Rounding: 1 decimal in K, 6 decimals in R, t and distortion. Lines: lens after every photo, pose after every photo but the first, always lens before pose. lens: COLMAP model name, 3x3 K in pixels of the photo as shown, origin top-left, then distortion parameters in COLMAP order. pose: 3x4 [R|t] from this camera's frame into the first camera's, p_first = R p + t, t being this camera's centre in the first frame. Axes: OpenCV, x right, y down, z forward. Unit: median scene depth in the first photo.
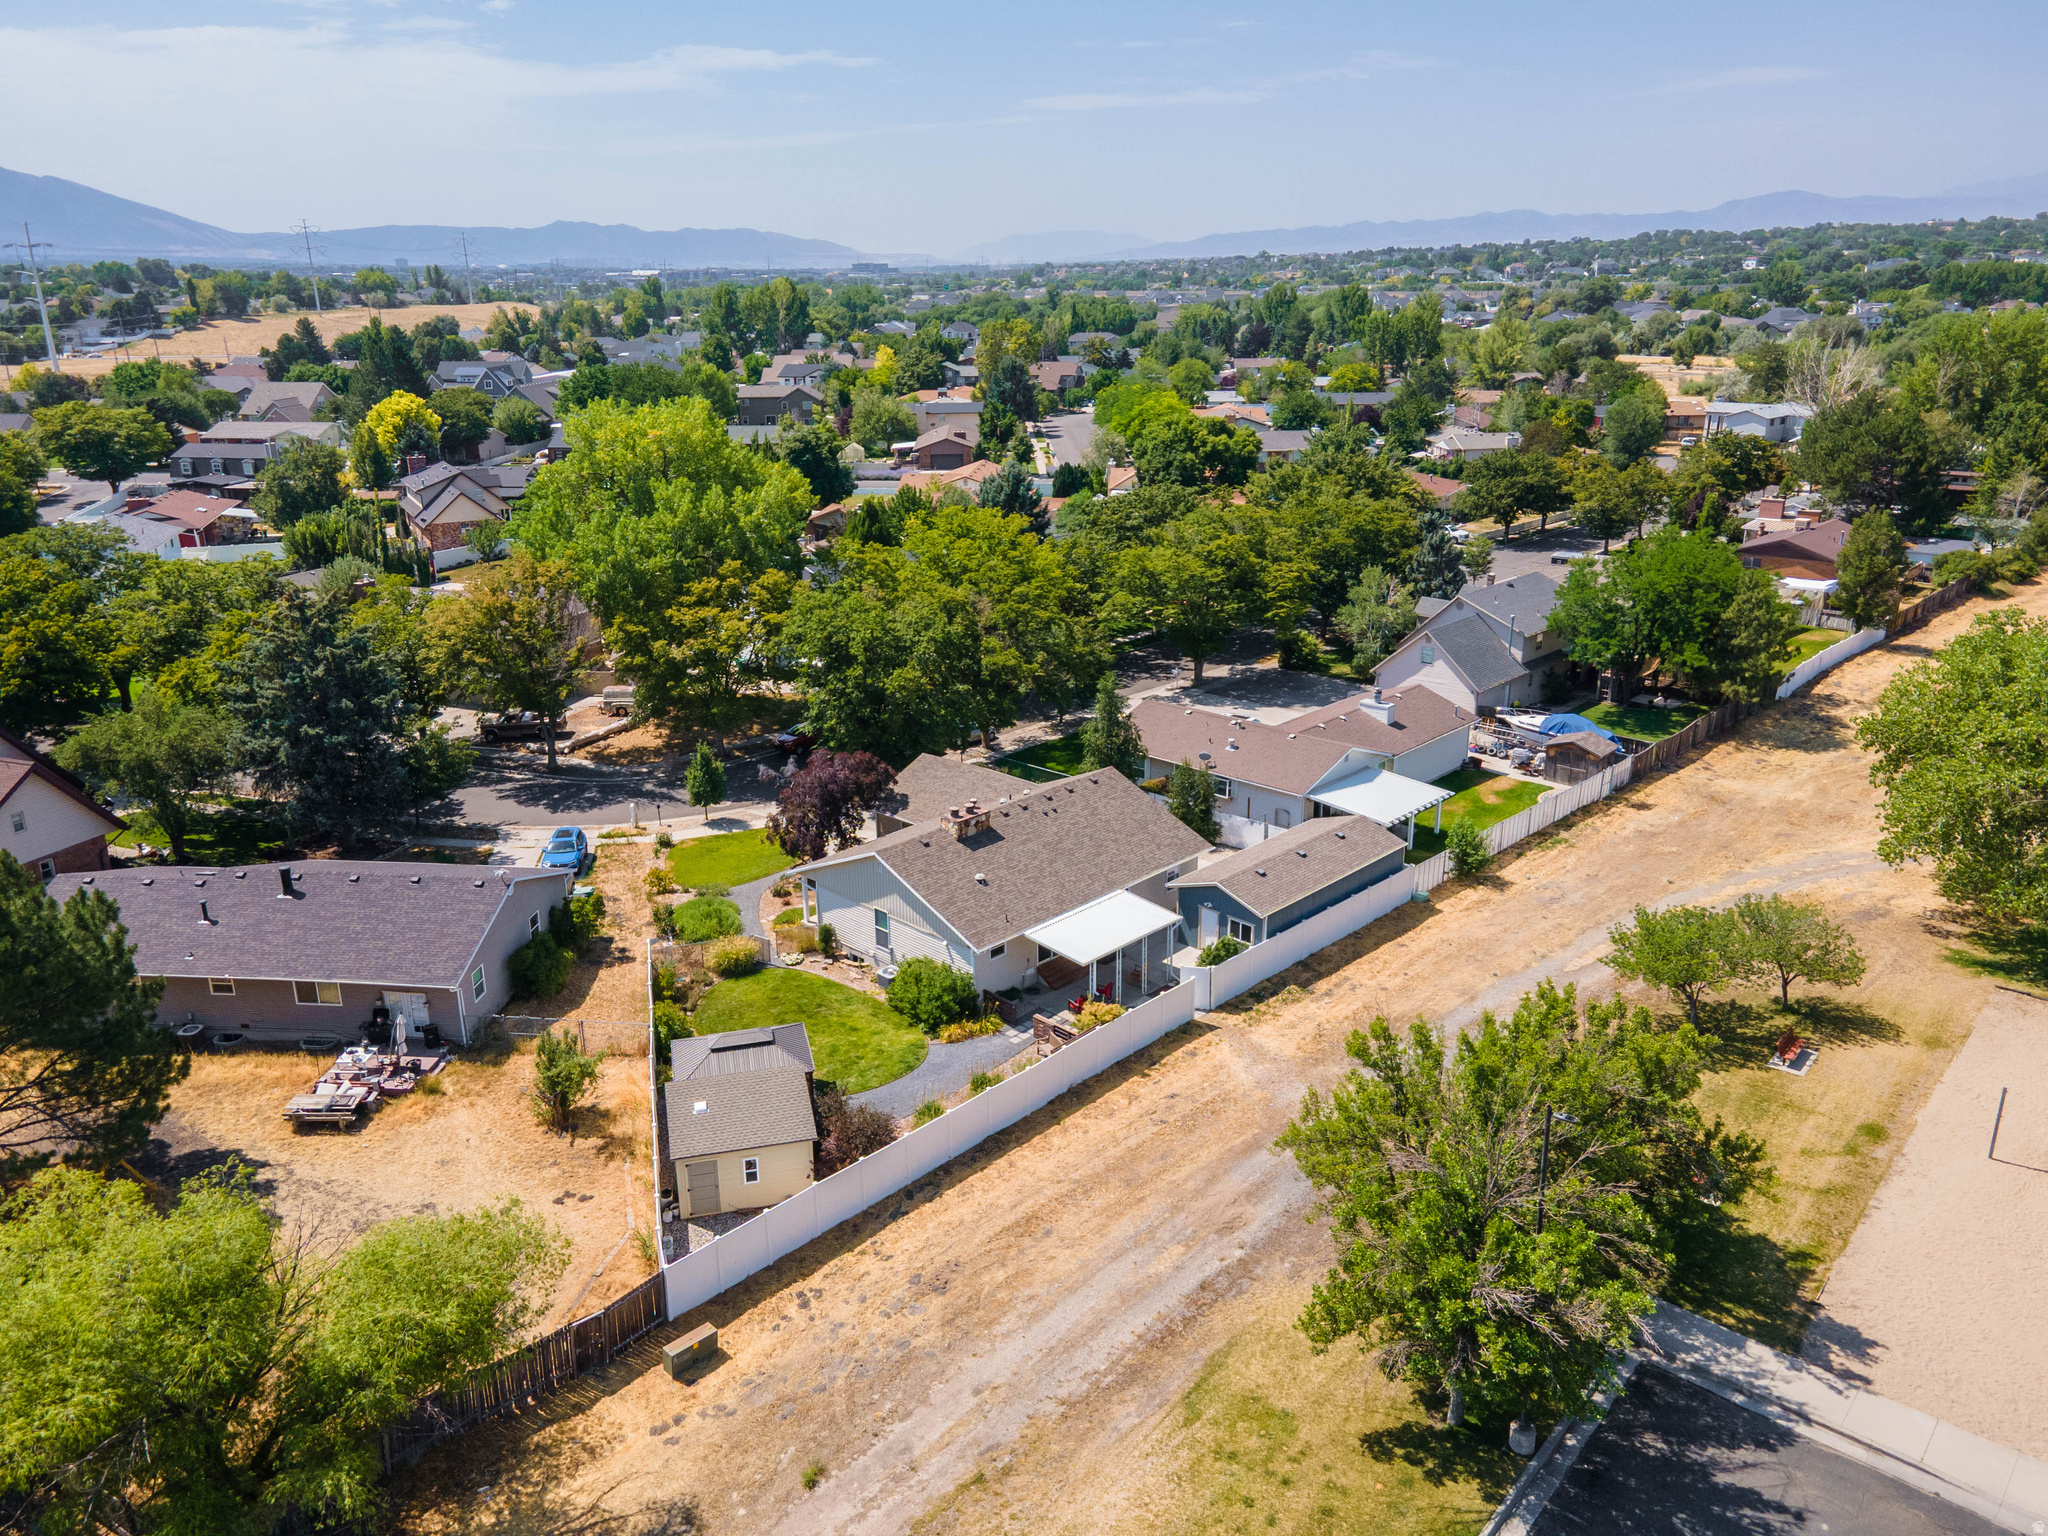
lens RADIAL K [[1515.1, 0, 994.1], [0, 1515.1, 767.3], [0, 0, 1]] dist [0.035265, 0.002923]
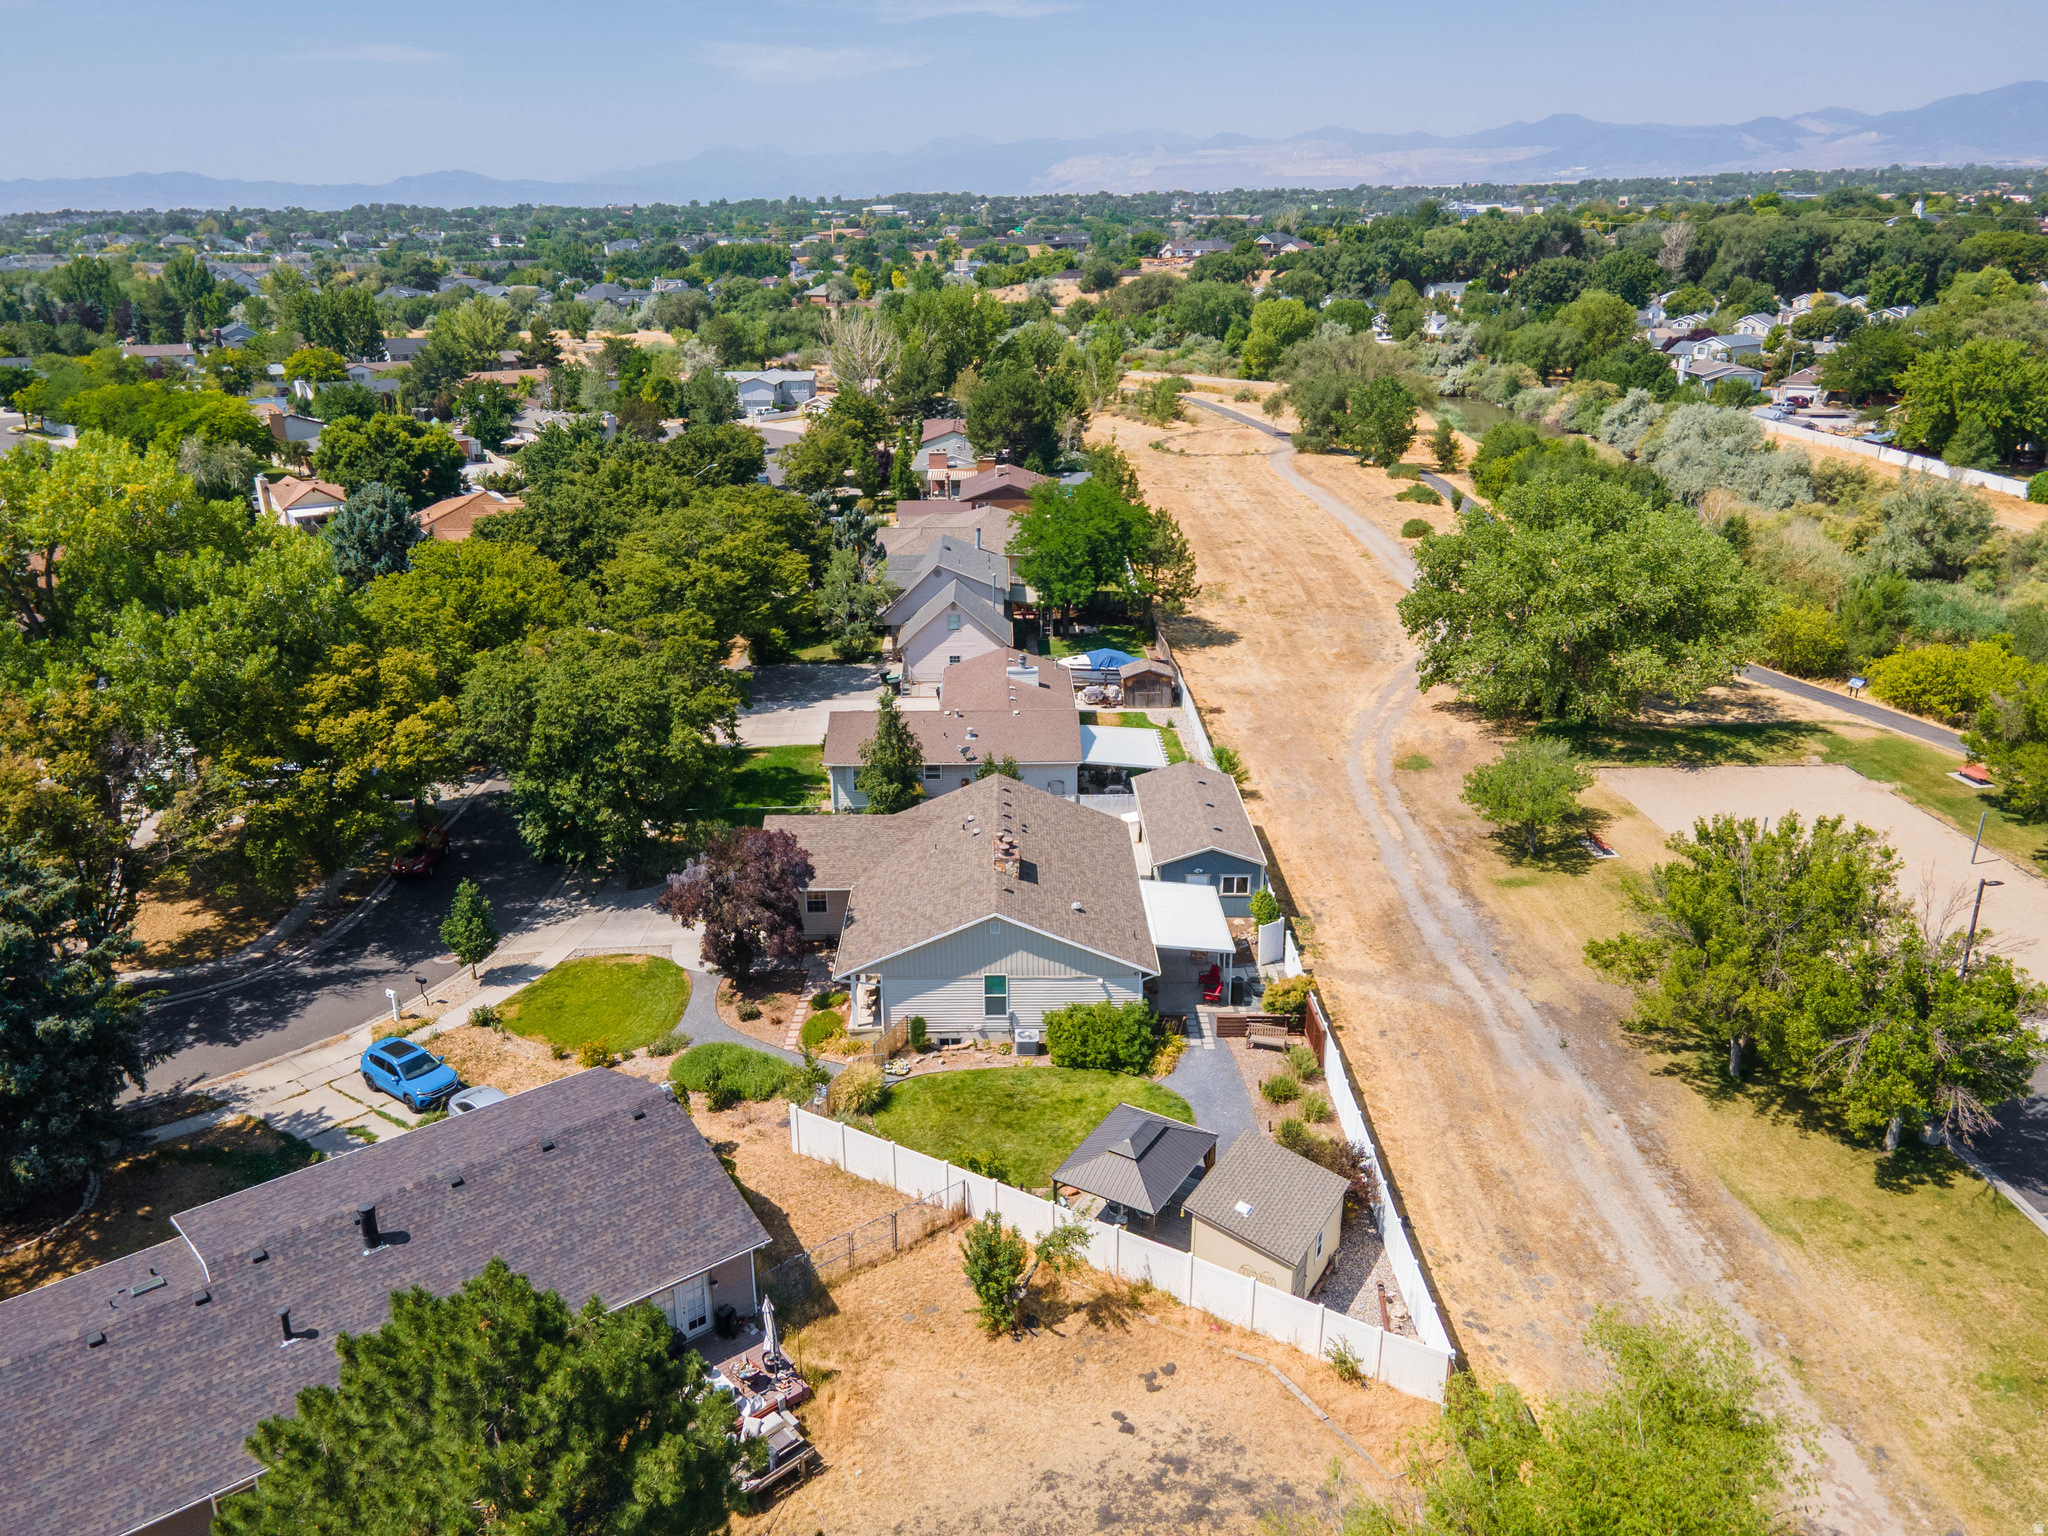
lens RADIAL K [[1515.1, 0, 994.1], [0, 1515.1, 767.3], [0, 0, 1]] dist [0.035265, 0.002923]
pose [[0.708431, -0.232984, 0.666216, -0.667803], [0.222663, 0.969515, 0.102278, -0.121977], [-0.669736, 0.075885, 0.738712, 0.334635]]
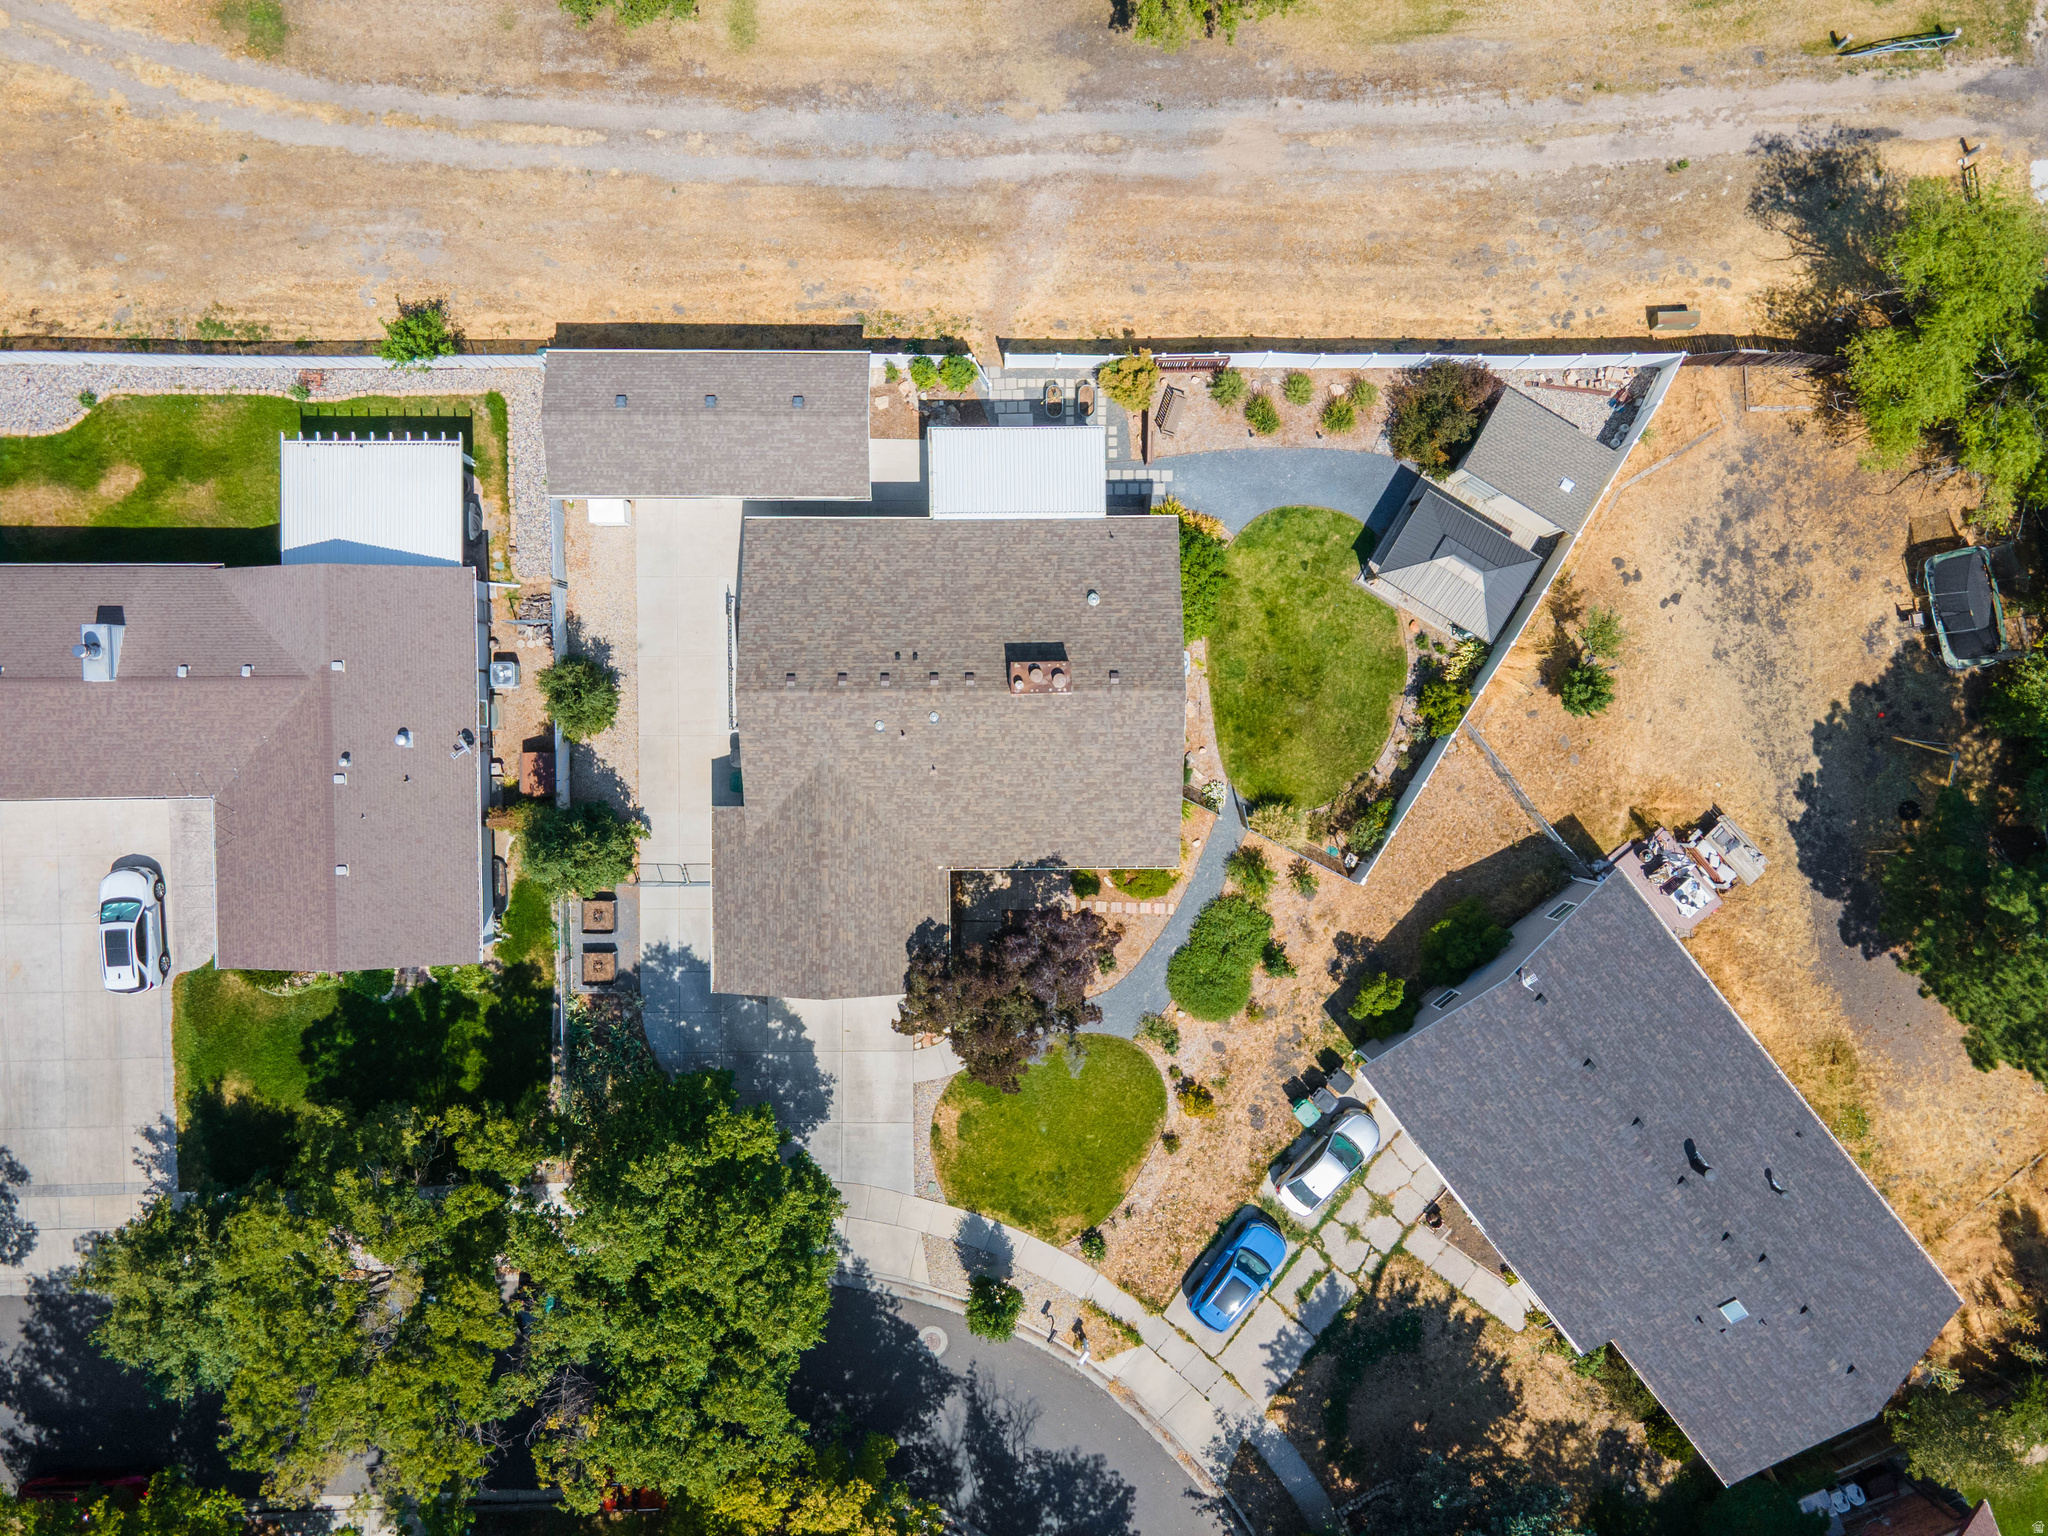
lens RADIAL K [[1515.1, 0, 994.1], [0, 1515.1, 767.3], [0, 0, 1]] dist [0.035265, 0.002923]
pose [[-0.713132, -0.700963, -0.009665, -0.025191], [0.217558, -0.234399, 0.947484, -0.757229], [-0.666417, 0.673579, 0.319657, 0.850468]]
